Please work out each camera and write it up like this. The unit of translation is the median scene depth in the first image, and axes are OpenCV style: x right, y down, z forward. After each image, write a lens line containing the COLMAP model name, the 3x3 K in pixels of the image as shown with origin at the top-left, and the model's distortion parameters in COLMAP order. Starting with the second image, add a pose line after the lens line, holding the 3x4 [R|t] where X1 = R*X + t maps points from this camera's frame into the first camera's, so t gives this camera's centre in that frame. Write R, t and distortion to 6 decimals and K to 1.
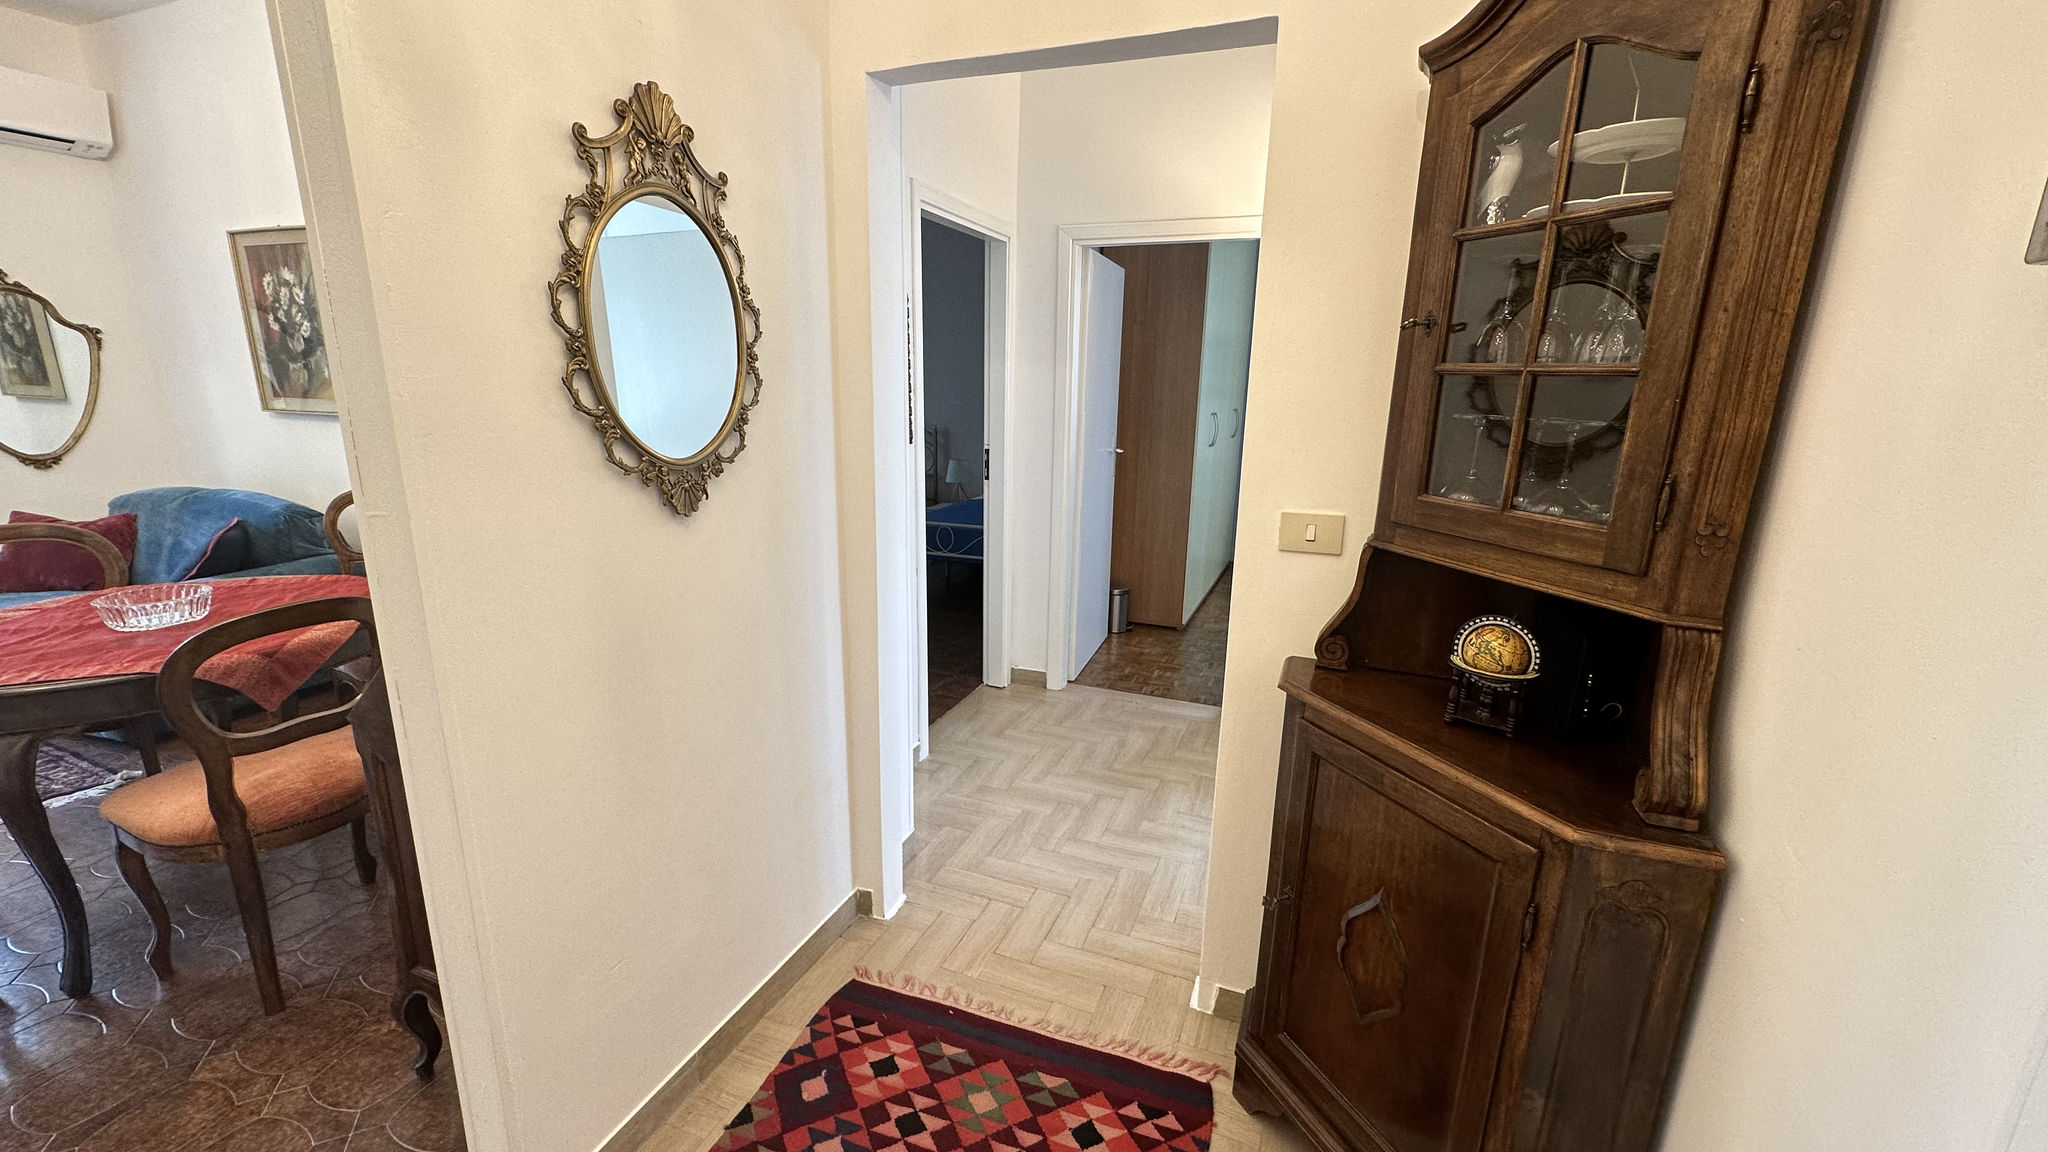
lens RADIAL K [[818.4, 0, 1024.0], [0, 818.4, 576.0], [0, 0, 1]] dist [-0.002564, 0.000468]
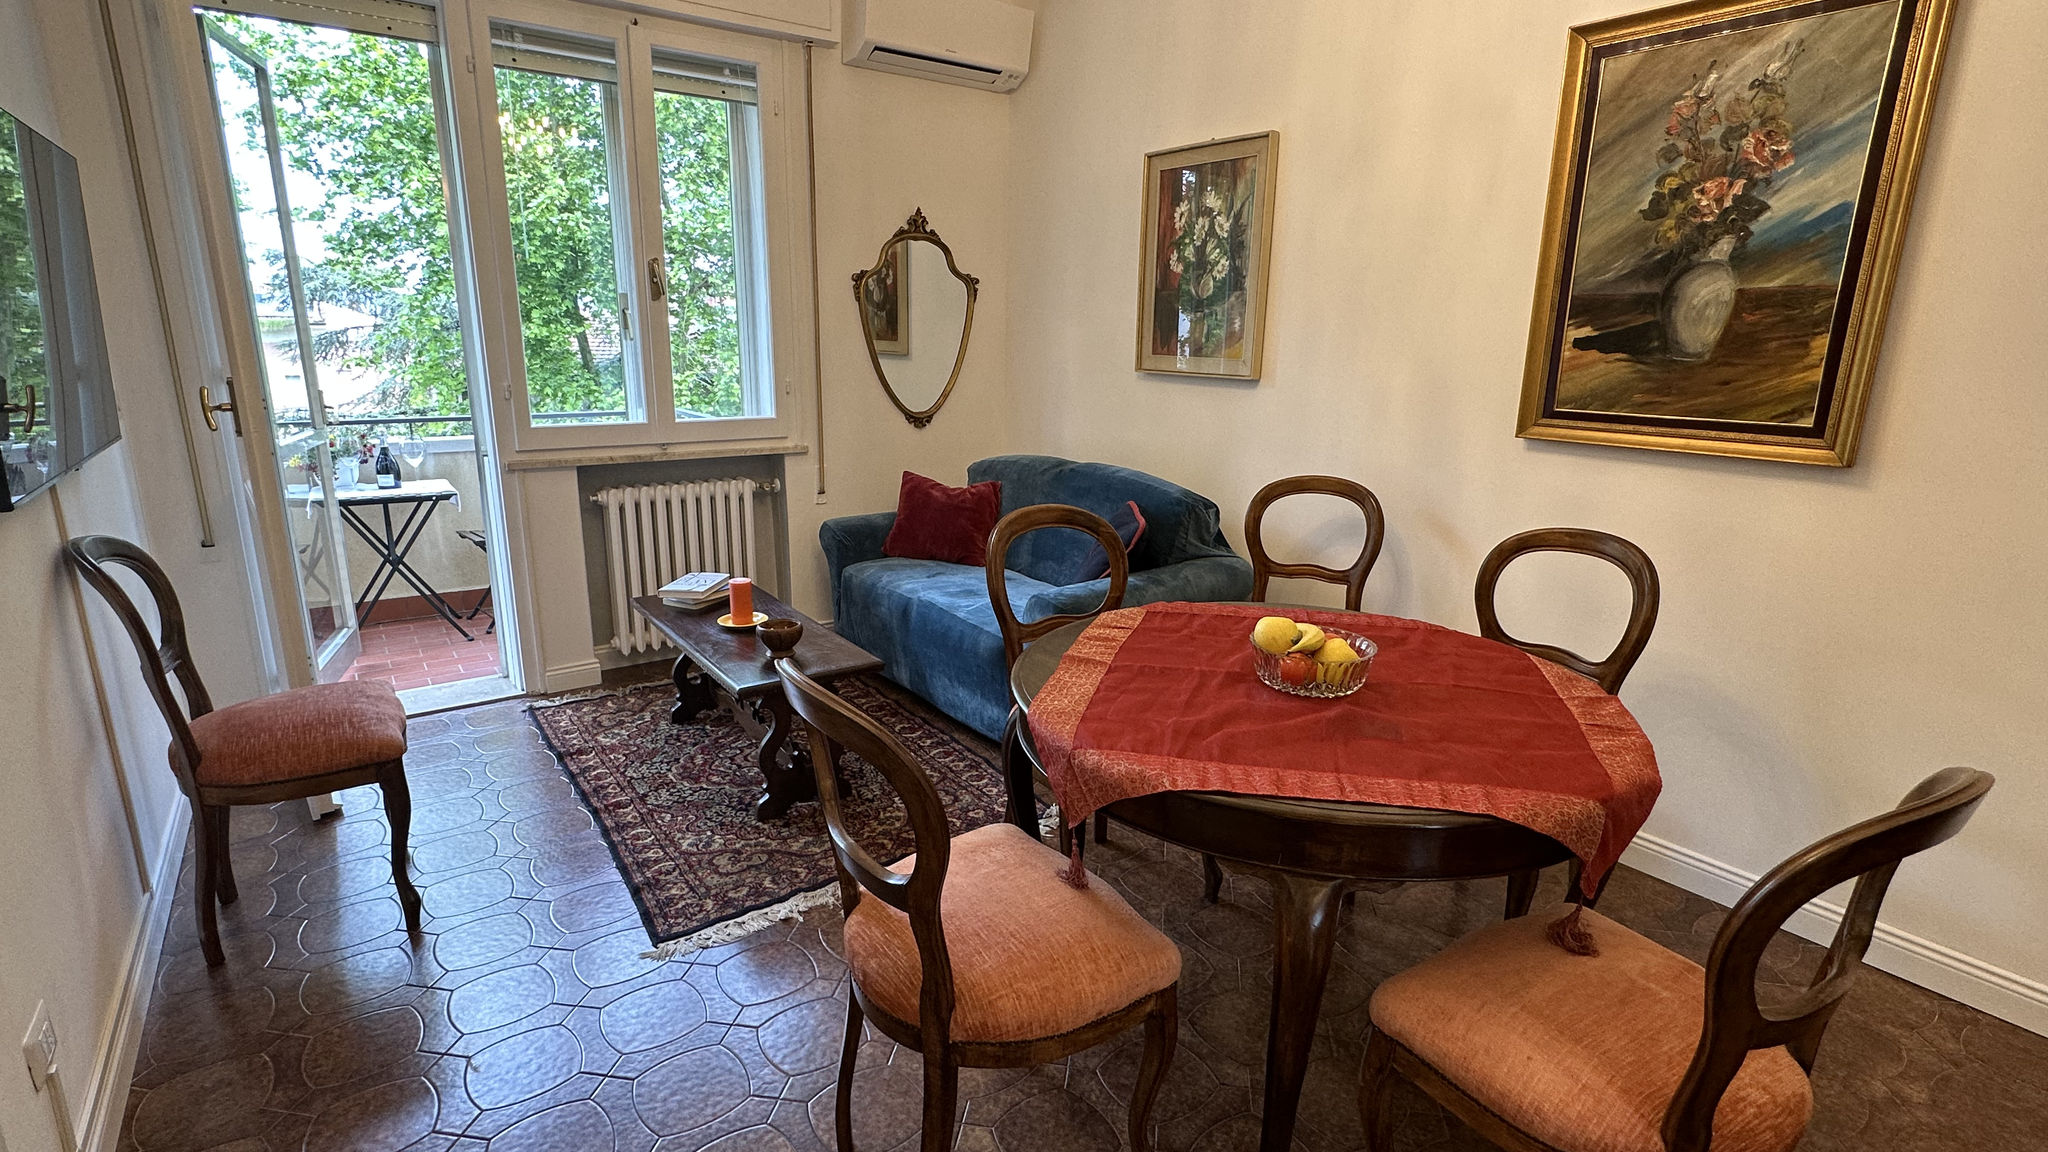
lens RADIAL K [[979.1, 0, 1021.0], [0, 979.1, 581.2], [0, 0, 1]] dist [-0.001963, 0.000090]
pose [[0.840070, 0.132621, -0.526018, -0.500806], [-0.129352, 0.990658, 0.043188, -0.018937], [0.526831, 0.031760, 0.849376, 0.103176]]
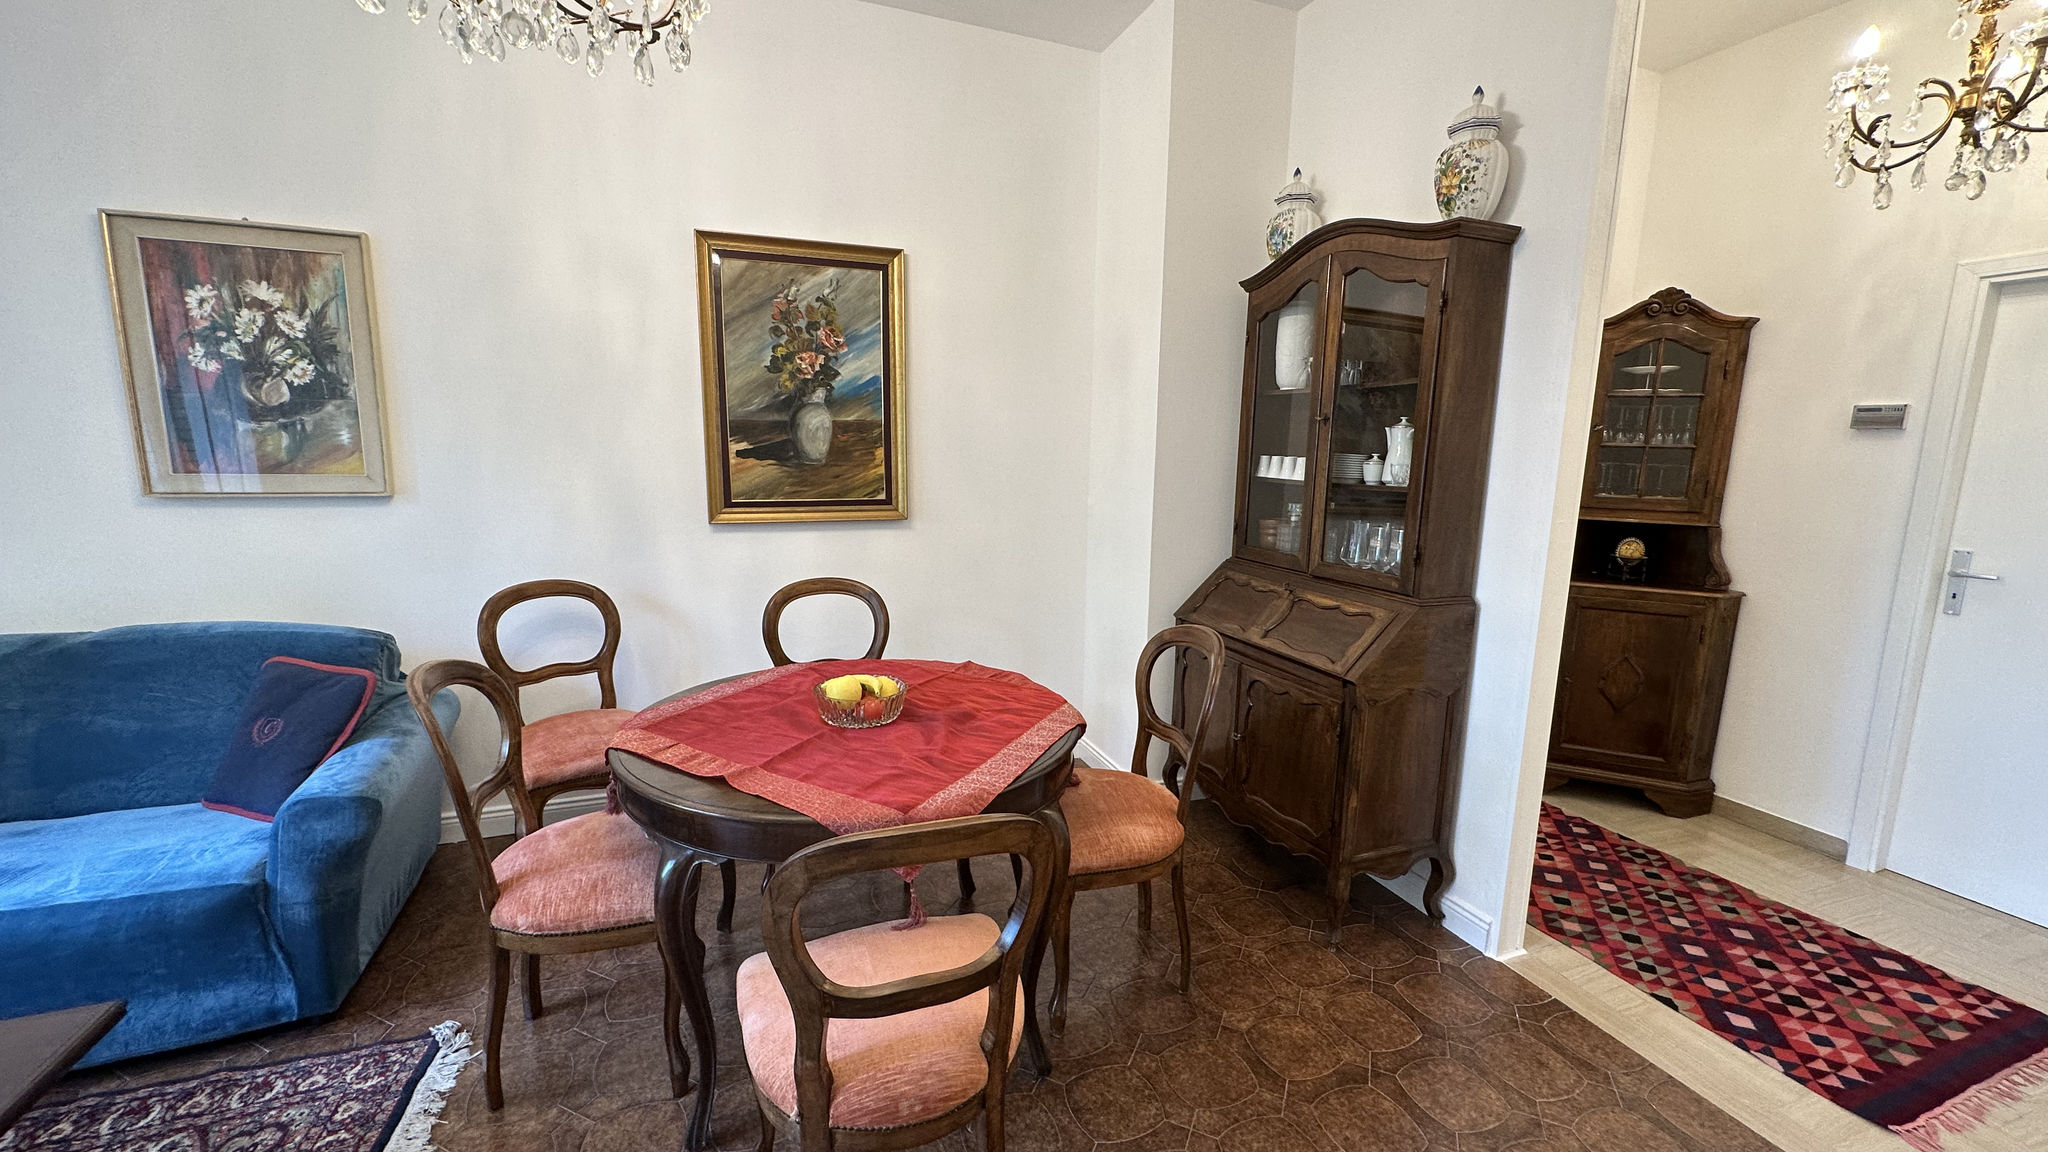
lens RADIAL K [[818.4, 0, 1024.0], [0, 818.4, 576.0], [0, 0, 1]] dist [-0.002564, 0.000468]
pose [[0.737882, -0.112478, 0.665491, -0.900275], [0.153538, 0.988138, -0.003229, -0.040184], [-0.657234, 0.104560, 0.746399, 0.111863]]
